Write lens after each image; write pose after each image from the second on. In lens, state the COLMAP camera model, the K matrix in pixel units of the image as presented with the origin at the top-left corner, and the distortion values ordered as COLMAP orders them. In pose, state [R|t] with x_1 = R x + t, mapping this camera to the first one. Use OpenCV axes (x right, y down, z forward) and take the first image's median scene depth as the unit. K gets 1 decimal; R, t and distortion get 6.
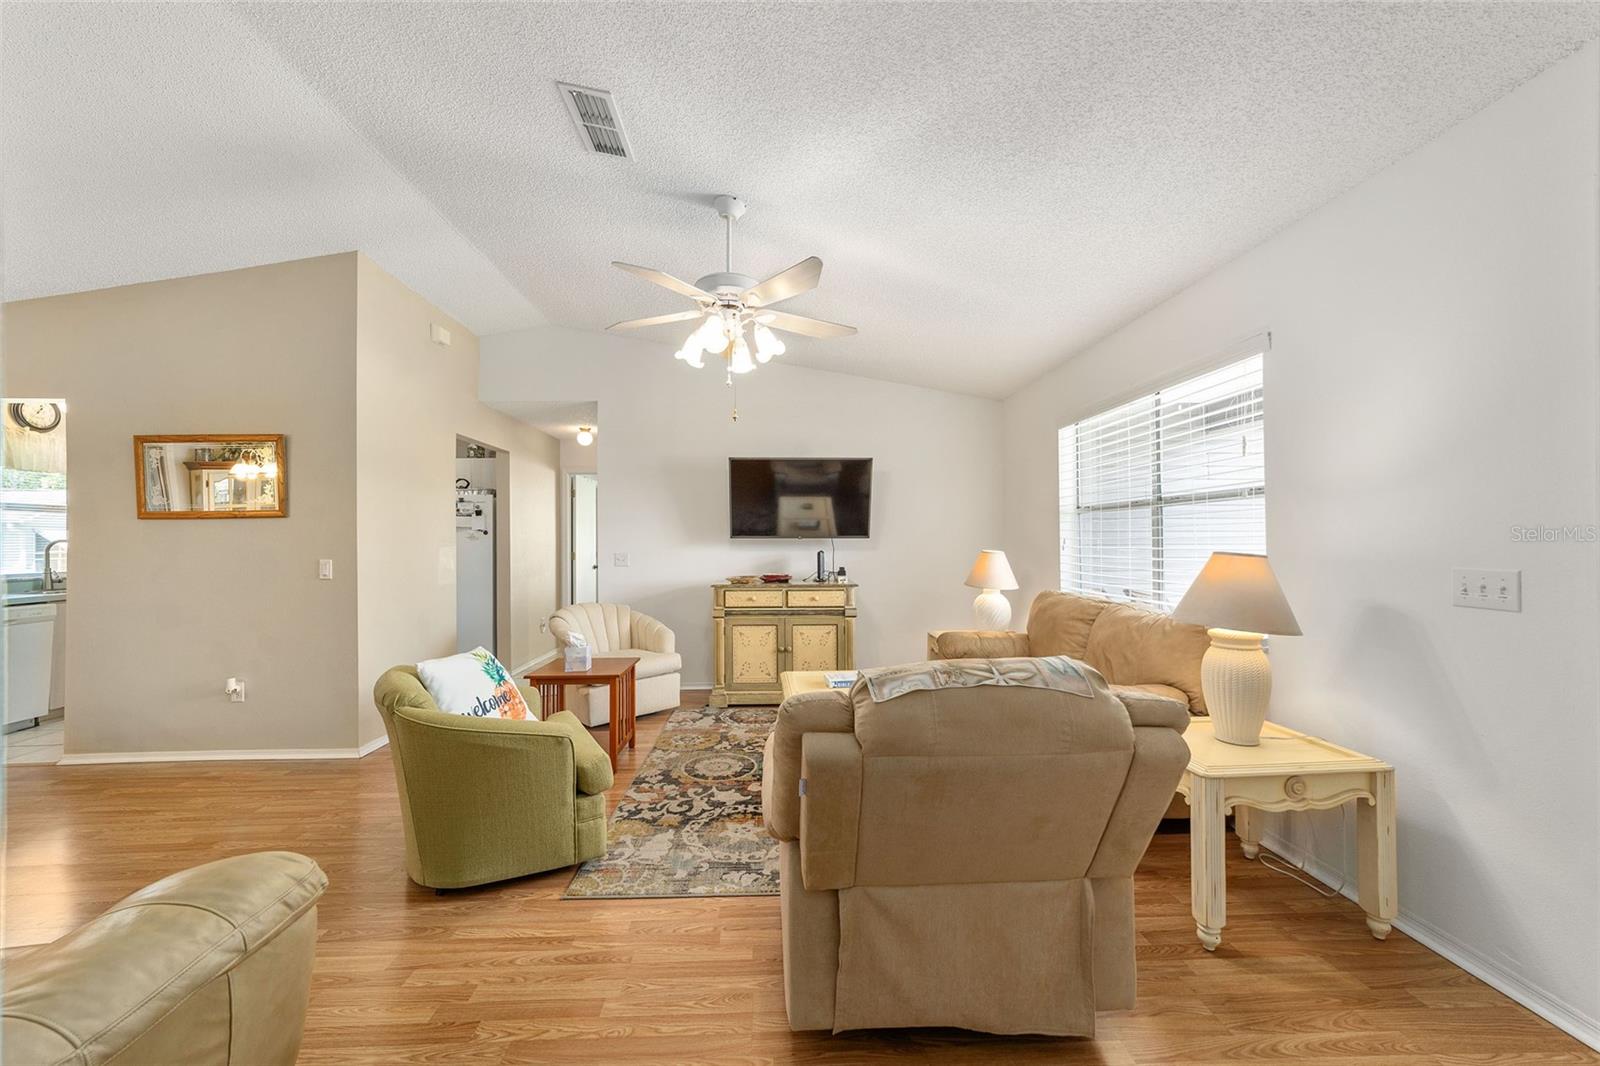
lens RADIAL K [[614.0, 0, 799.4], [0, 614.0, 533.1], [0, 0, 1]] dist [-0.017412, 0.006568]
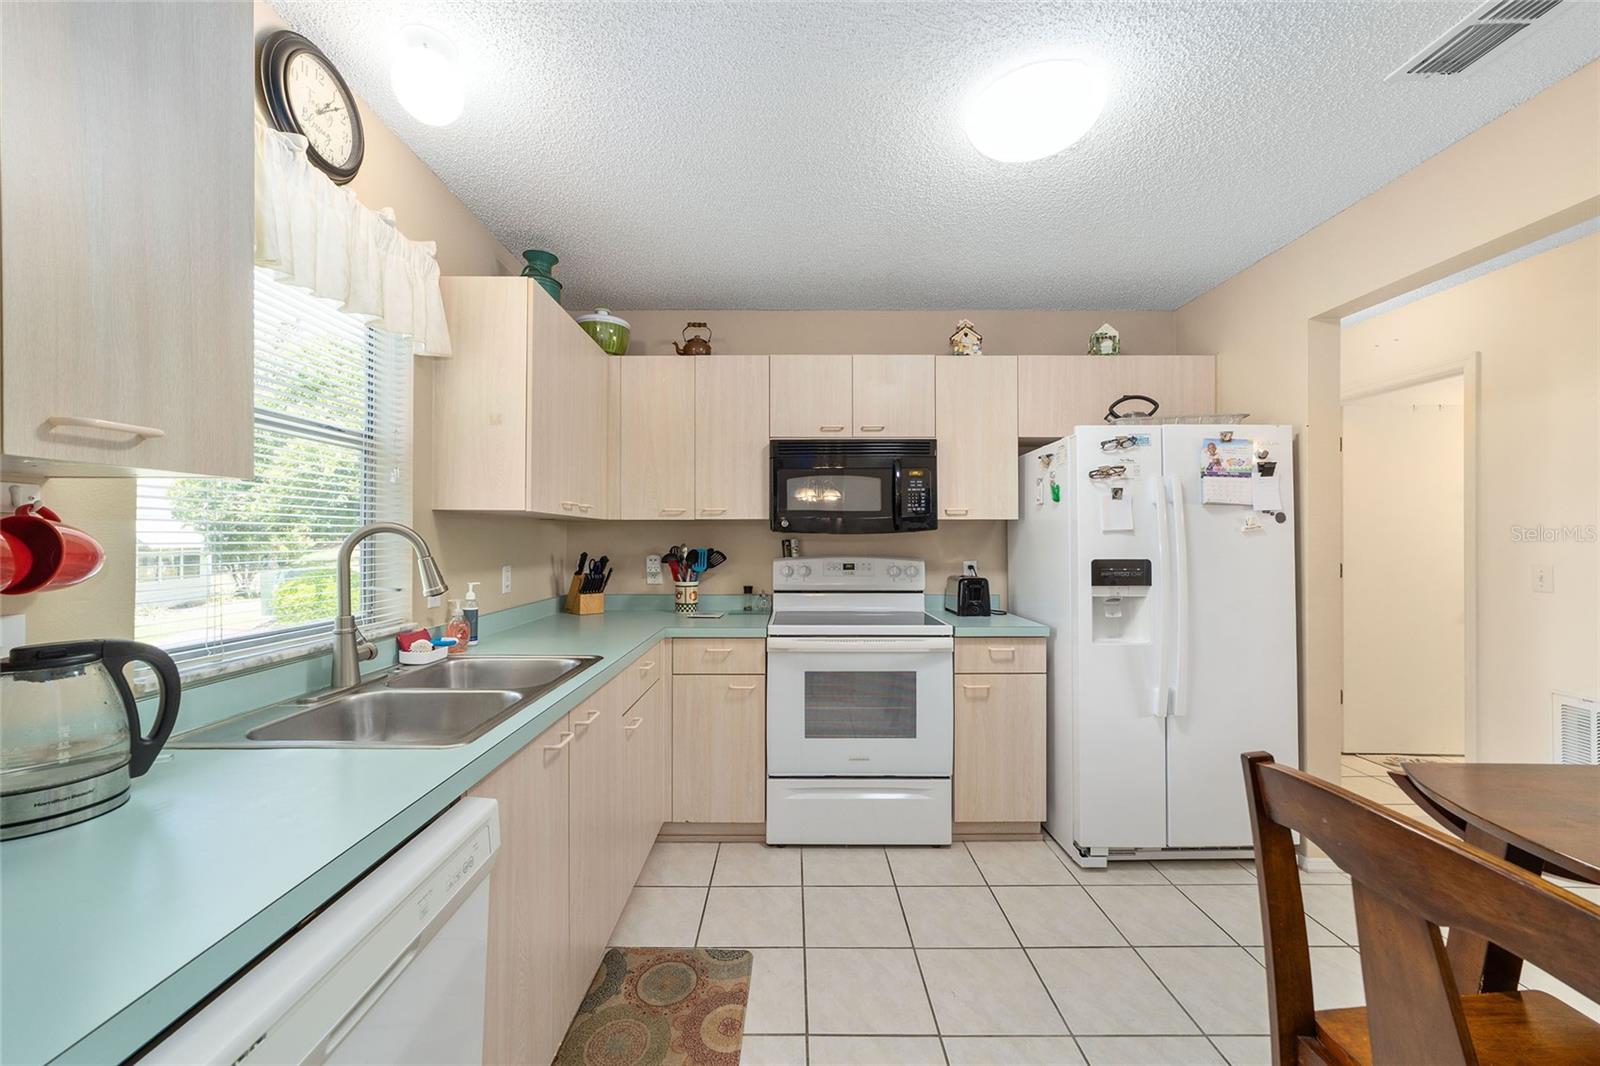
lens RADIAL K [[614.0, 0, 793.5], [0, 614.0, 538.5], [0, 0, 1]] dist [-0.017412, 0.006568]
pose [[0.998795, 0.009142, -0.048221, -1.060181], [-0.008390, 0.999840, 0.015785, 0.011865], [0.048358, -0.015361, 0.998712, 0.746655]]
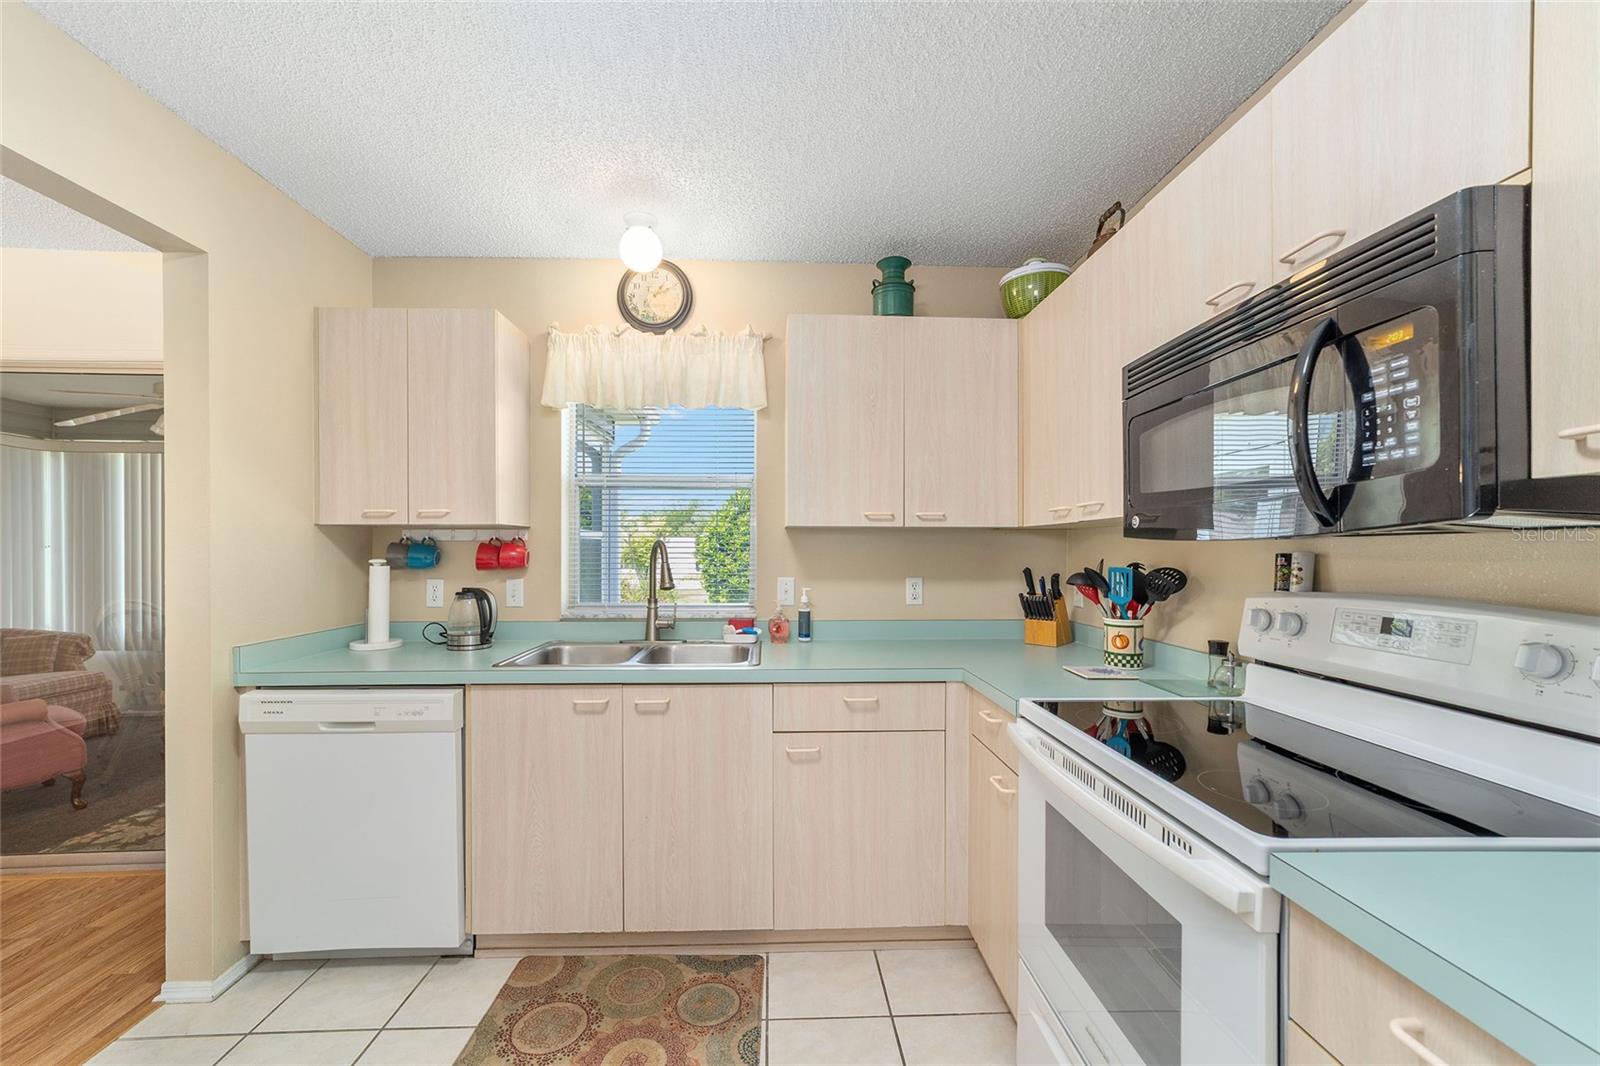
lens RADIAL K [[614.0, 0, 795.5], [0, 614.0, 551.5], [0, 0, 1]] dist [-0.017412, 0.006568]
pose [[-0.009012, 0.009766, -0.999912, -0.776955], [0.015035, 0.999841, 0.009629, 0.016418], [0.999846, -0.014947, -0.009158, 1.192011]]
